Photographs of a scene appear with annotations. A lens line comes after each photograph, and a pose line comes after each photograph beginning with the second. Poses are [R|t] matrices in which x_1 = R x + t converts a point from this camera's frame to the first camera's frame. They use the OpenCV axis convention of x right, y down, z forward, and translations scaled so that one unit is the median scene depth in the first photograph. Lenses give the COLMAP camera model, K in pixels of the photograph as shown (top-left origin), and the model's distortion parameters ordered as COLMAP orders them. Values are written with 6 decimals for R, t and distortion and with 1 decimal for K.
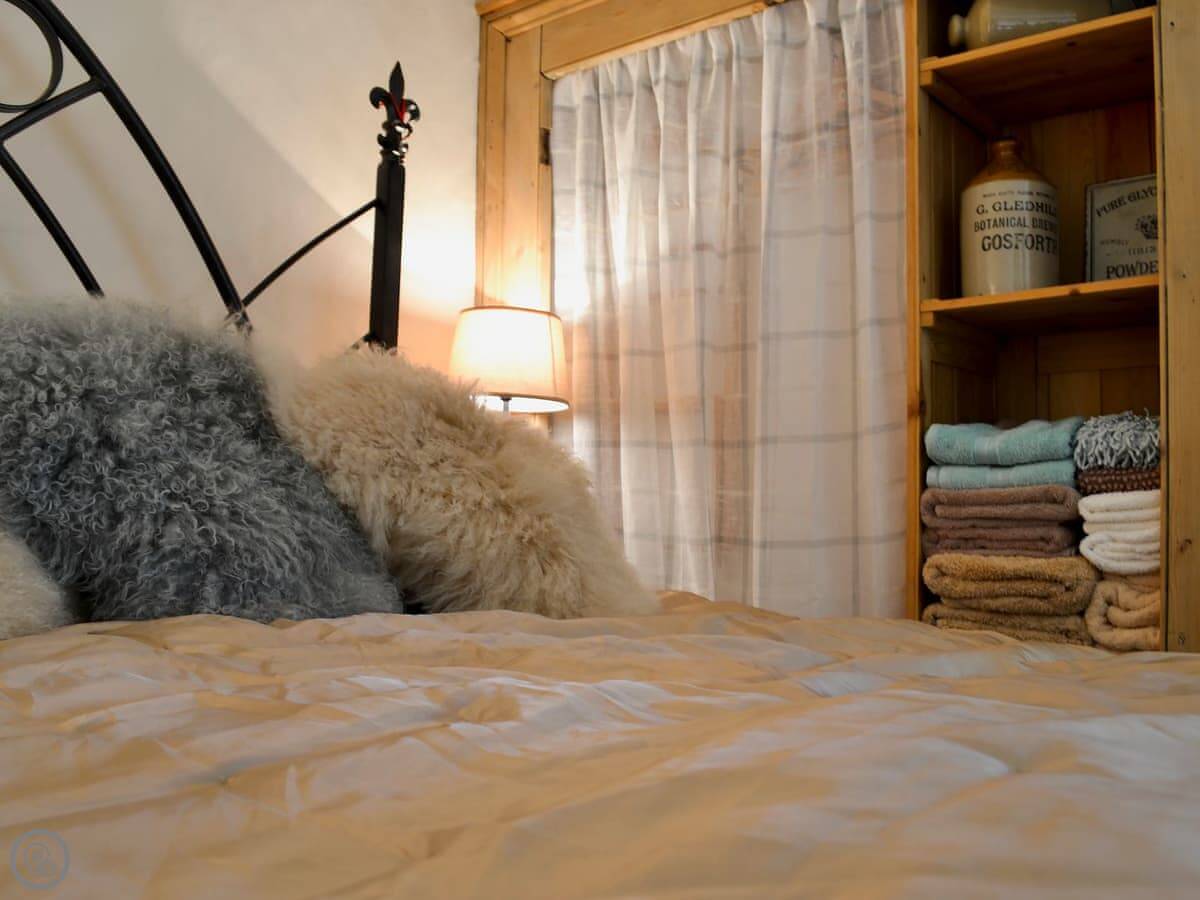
lens RADIAL K [[1072.3, 0, 606.7], [0, 1072.3, 446.3], [0, 0, 1]] dist [-0.007316, -0.114403]
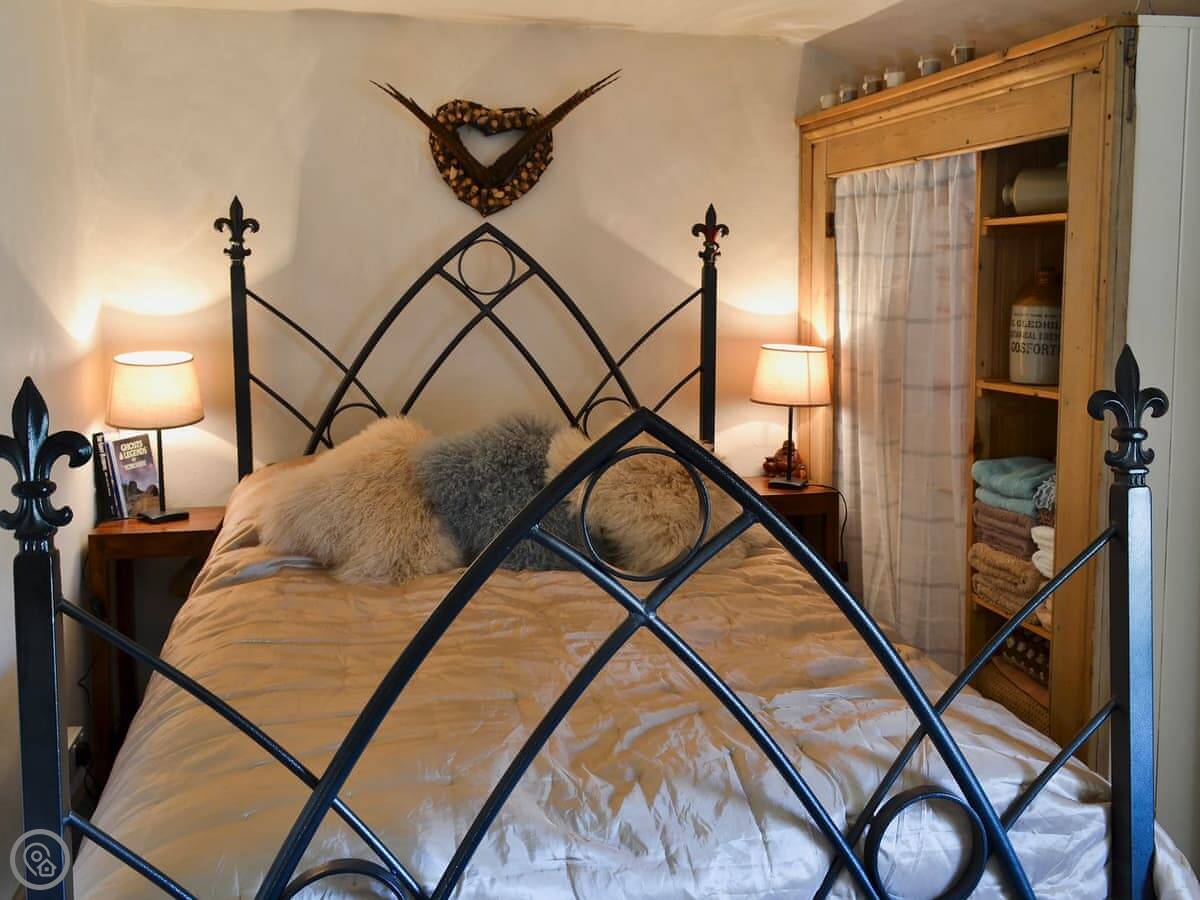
lens RADIAL K [[1072.3, 0, 606.7], [0, 1072.3, 446.3], [0, 0, 1]] dist [-0.007316, -0.114403]
pose [[0.812484, 0.073833, -0.578290, 0.740152], [0.035821, 0.983751, 0.175928, -0.323986], [0.581883, -0.163653, 0.796637, -0.533365]]
